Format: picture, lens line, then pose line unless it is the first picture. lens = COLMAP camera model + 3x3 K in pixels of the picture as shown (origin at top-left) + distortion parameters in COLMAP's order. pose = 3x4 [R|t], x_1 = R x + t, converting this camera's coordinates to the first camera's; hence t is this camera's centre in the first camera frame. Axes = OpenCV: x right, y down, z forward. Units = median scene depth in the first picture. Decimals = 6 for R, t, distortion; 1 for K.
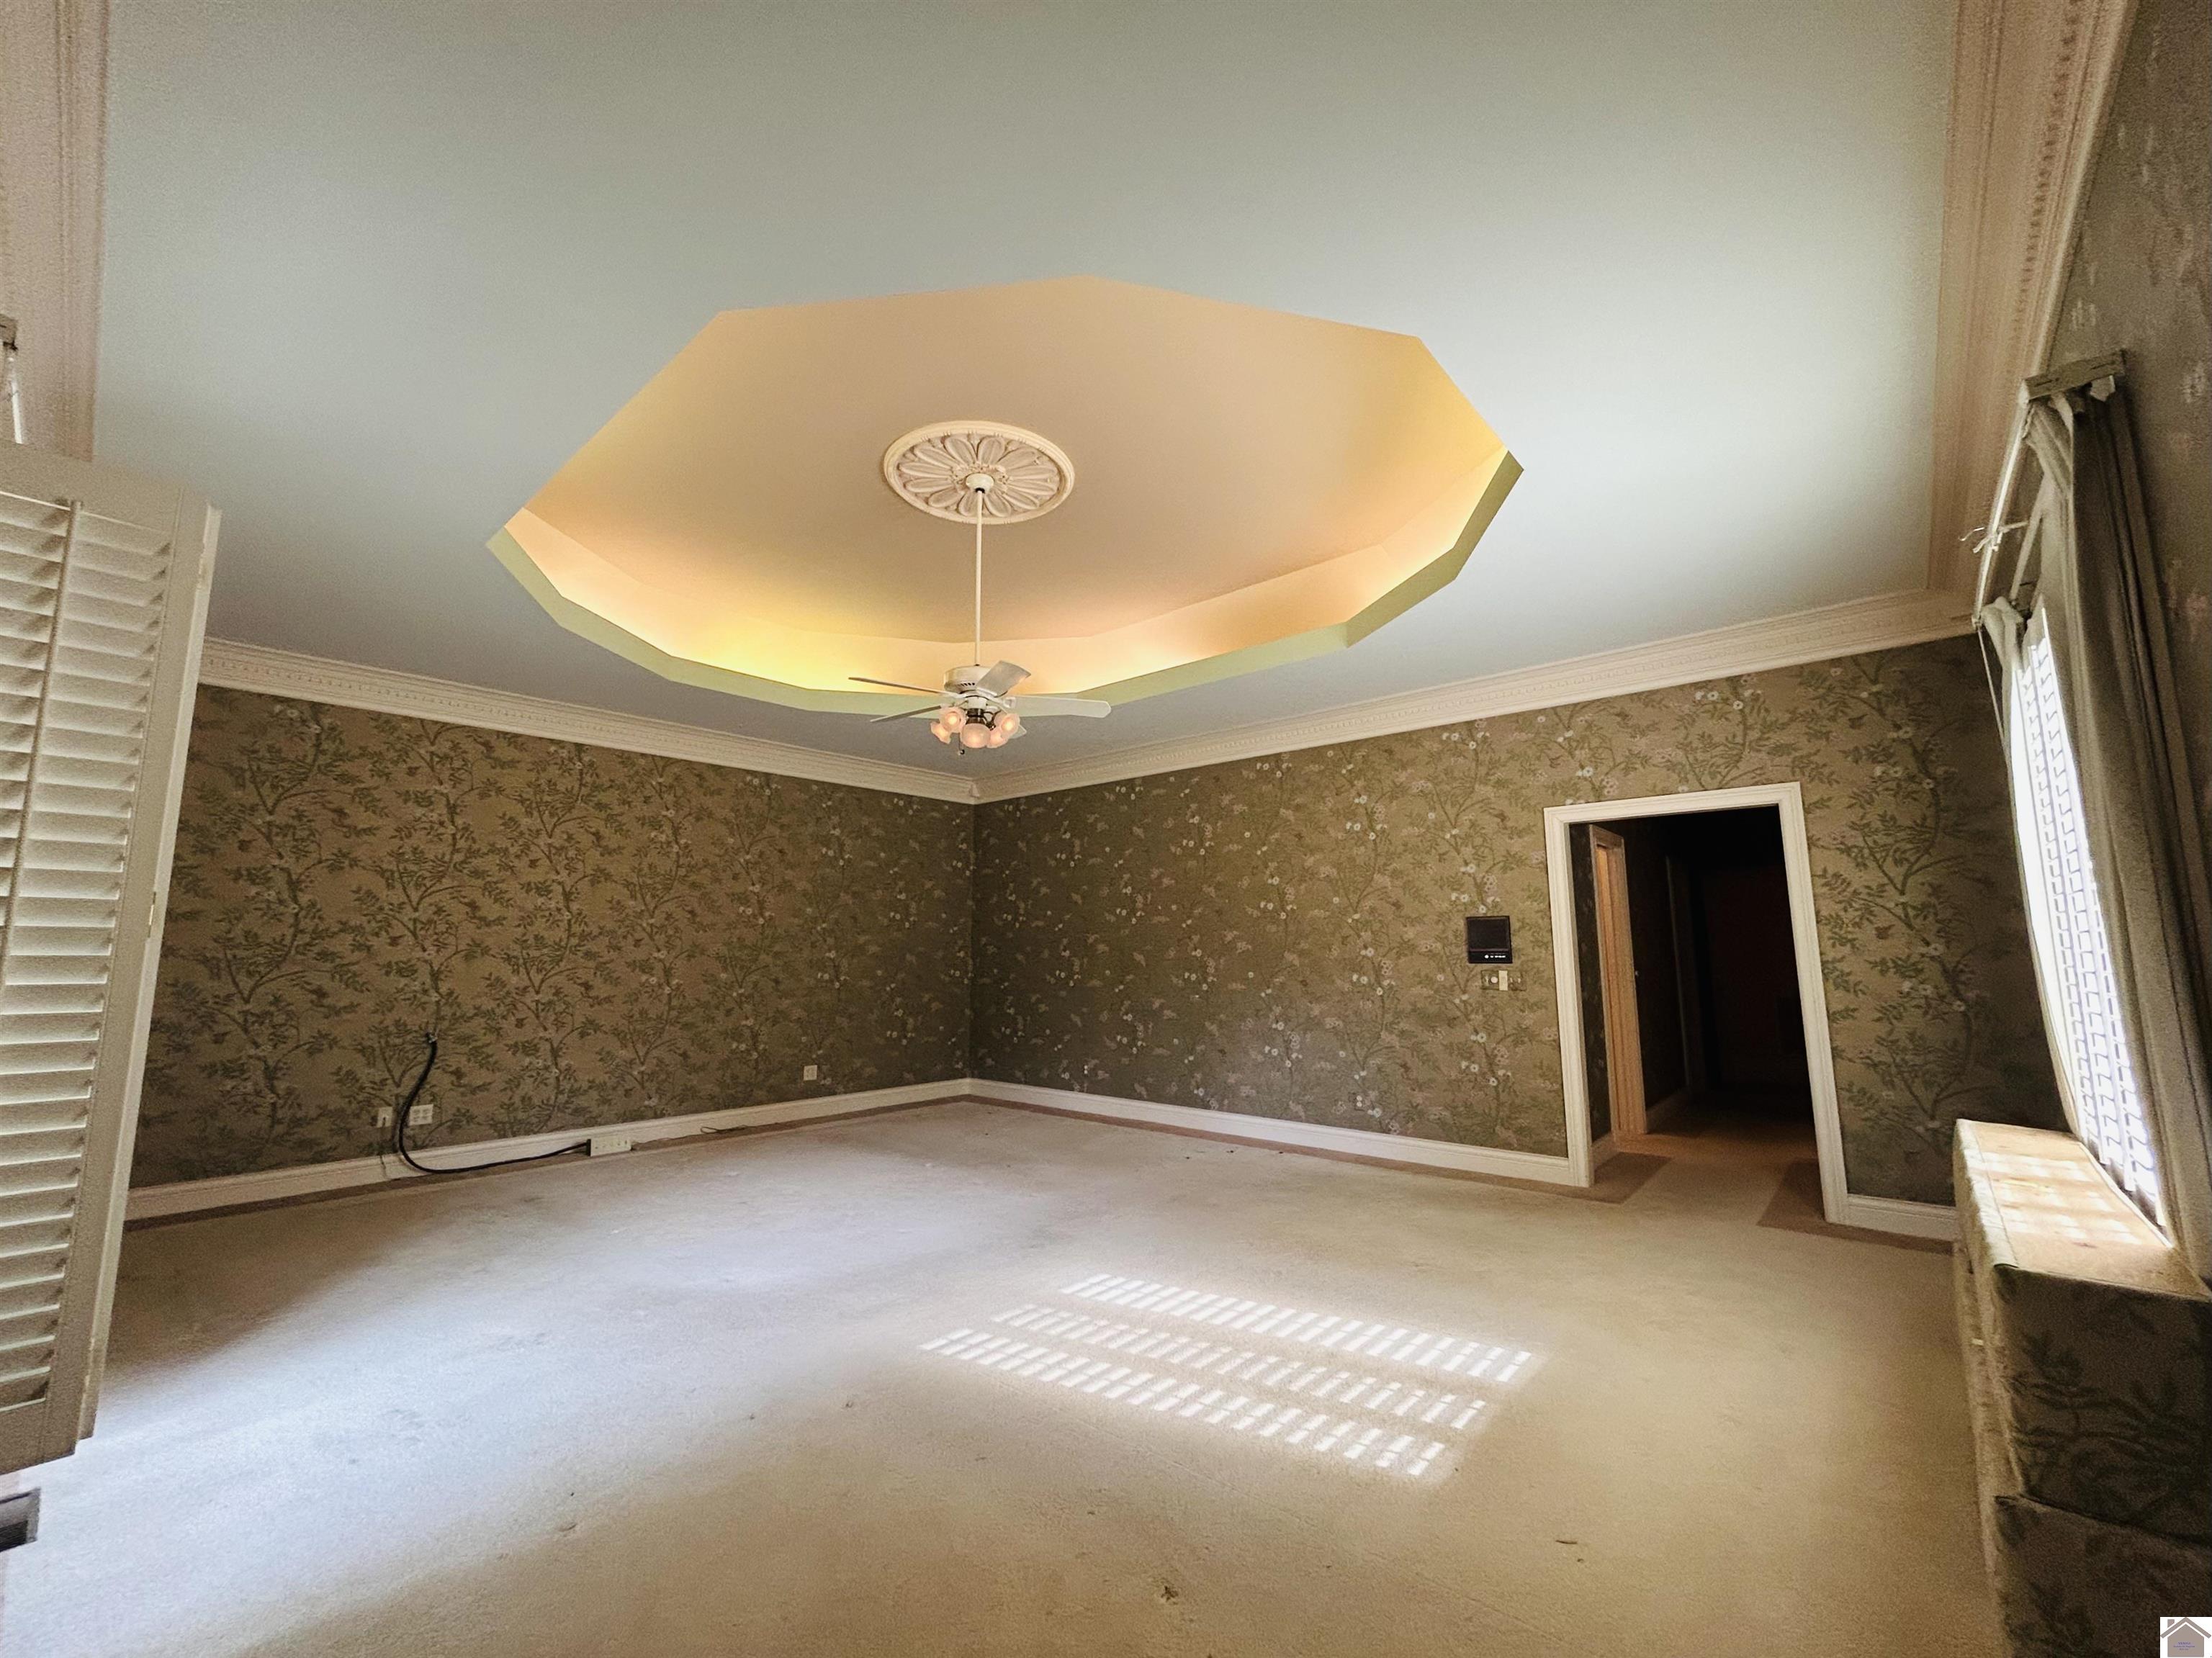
lens RADIAL K [[898.4, 0, 1092.2], [0, 898.4, 826.6], [0, 0, 1]] dist [-0.002647, -0.000317]
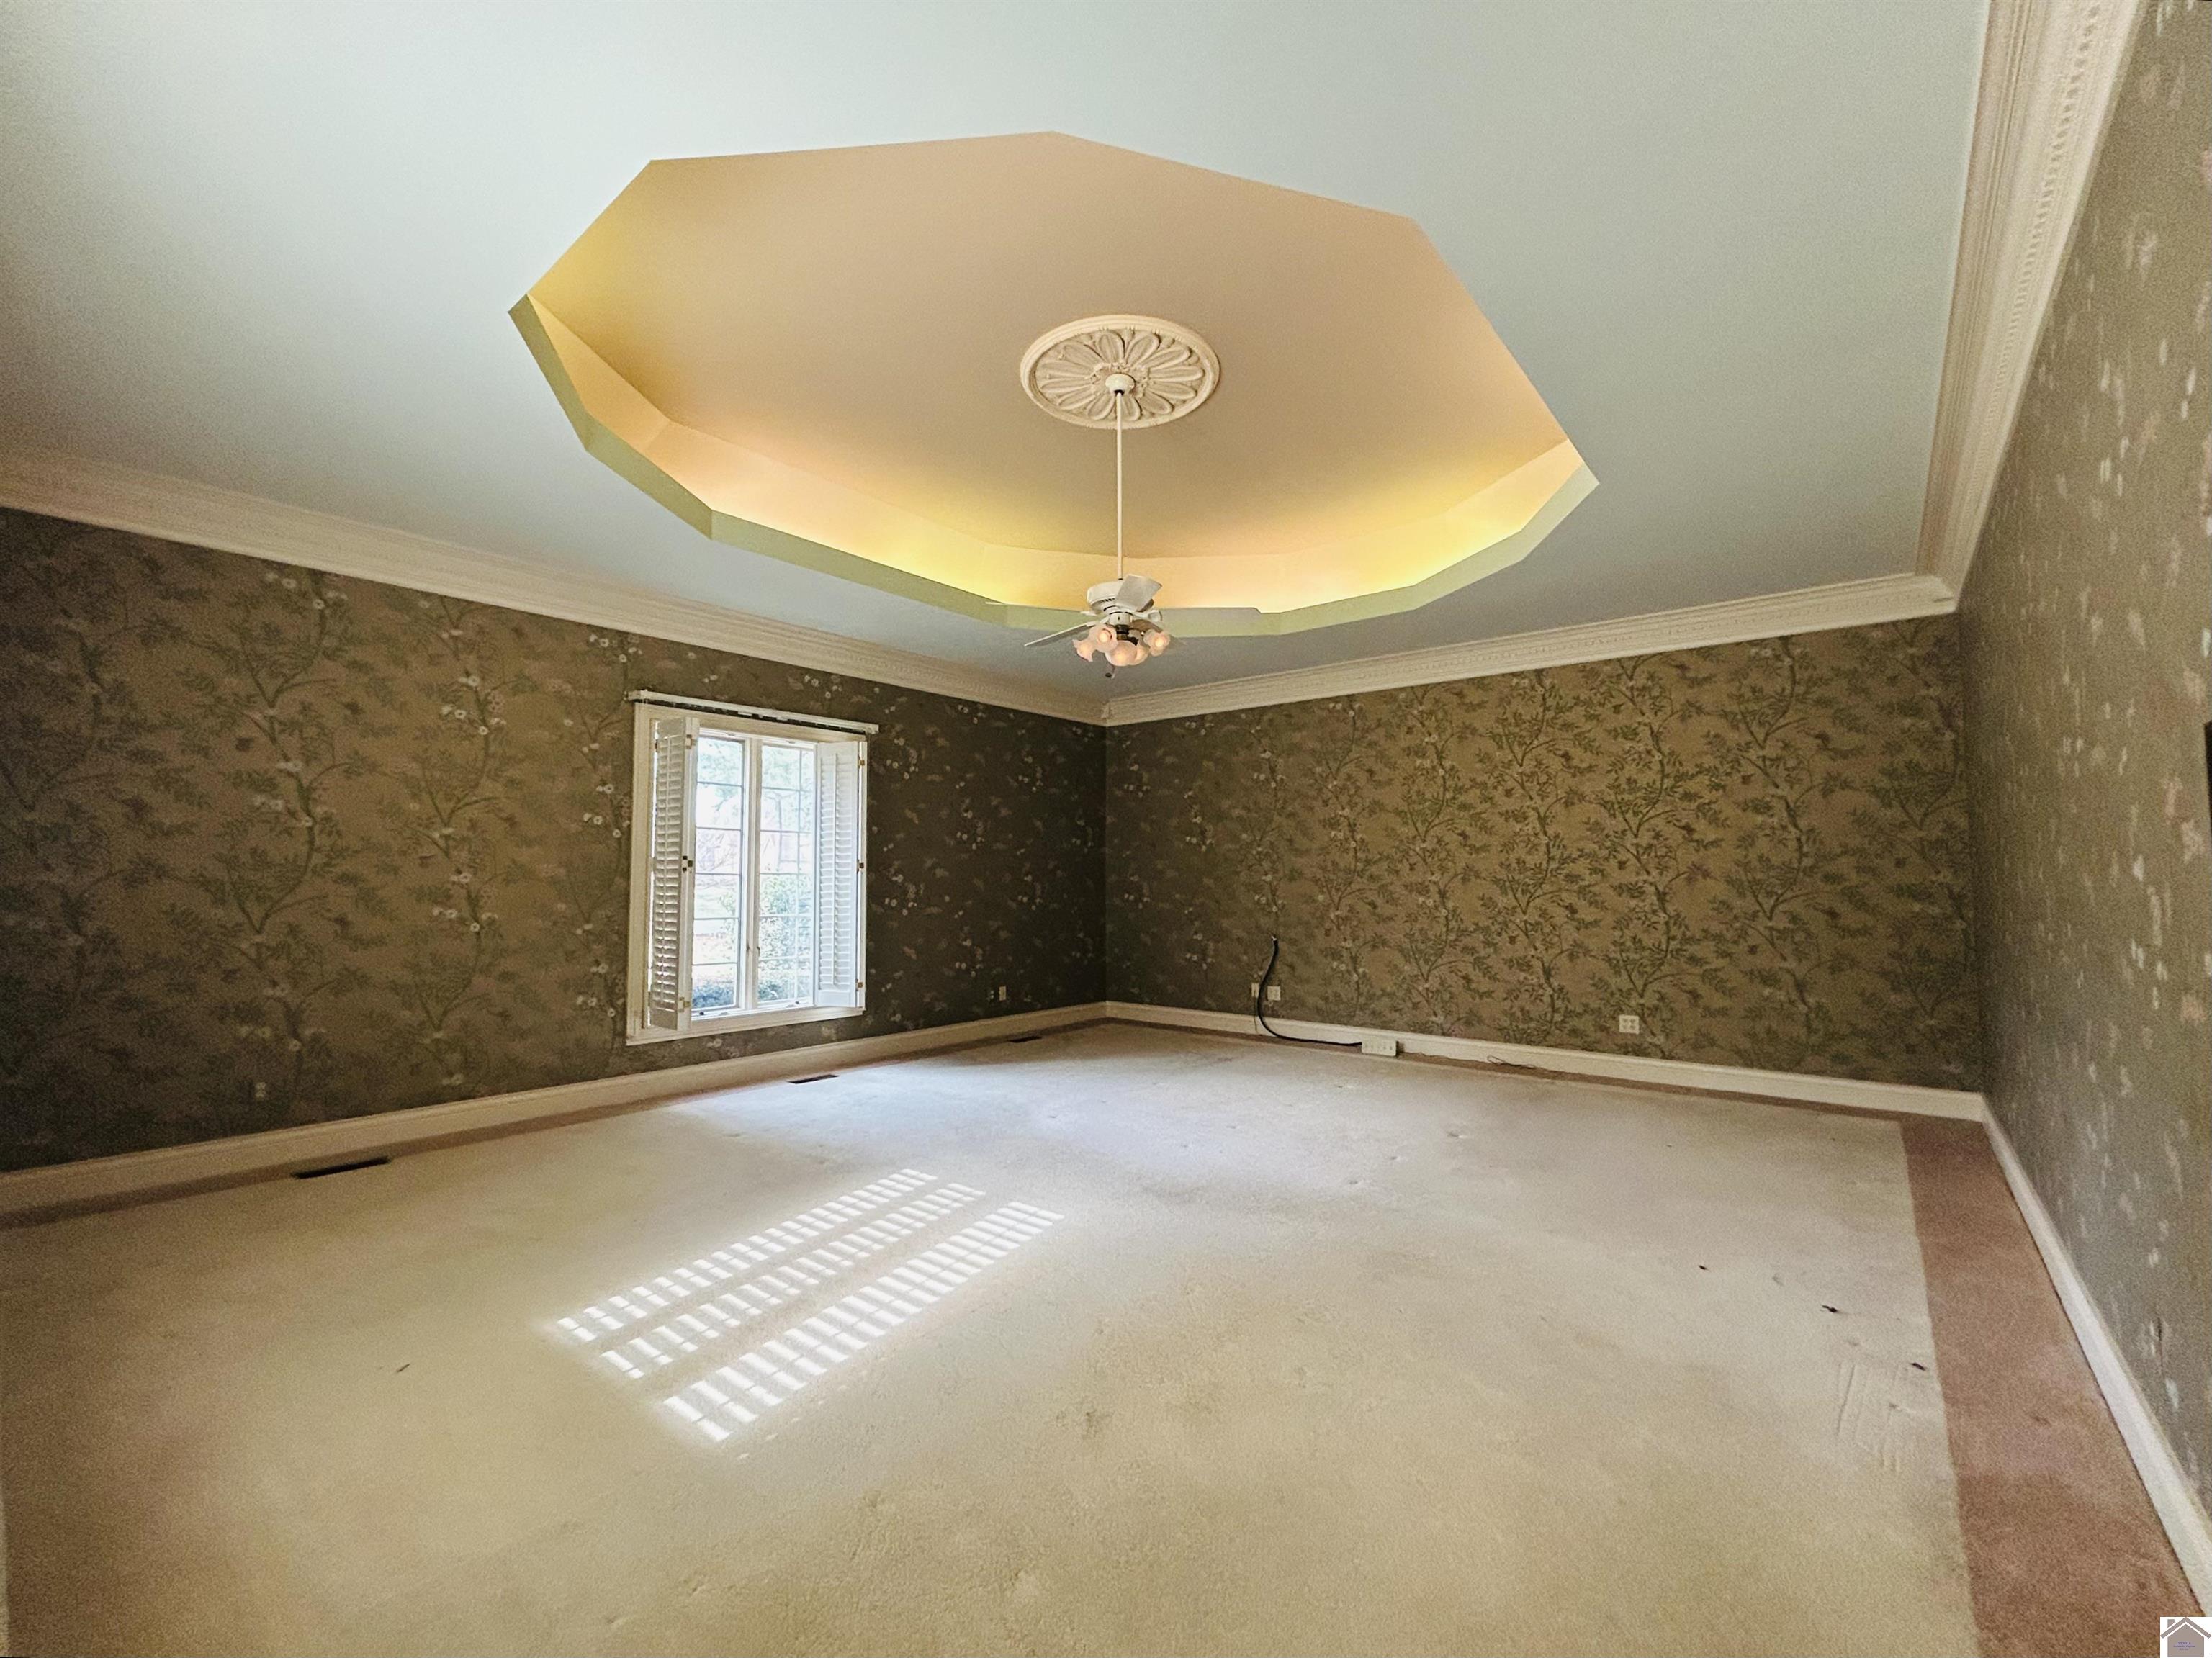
lens RADIAL K [[898.4, 0, 1093.9], [0, 898.4, 841.4], [0, 0, 1]] dist [-0.002647, -0.000317]
pose [[0.056287, -0.040509, -0.997592, 0.522915], [0.141360, 0.989434, -0.032202, 0.079687], [0.988357, -0.139208, 0.061419, 0.559834]]
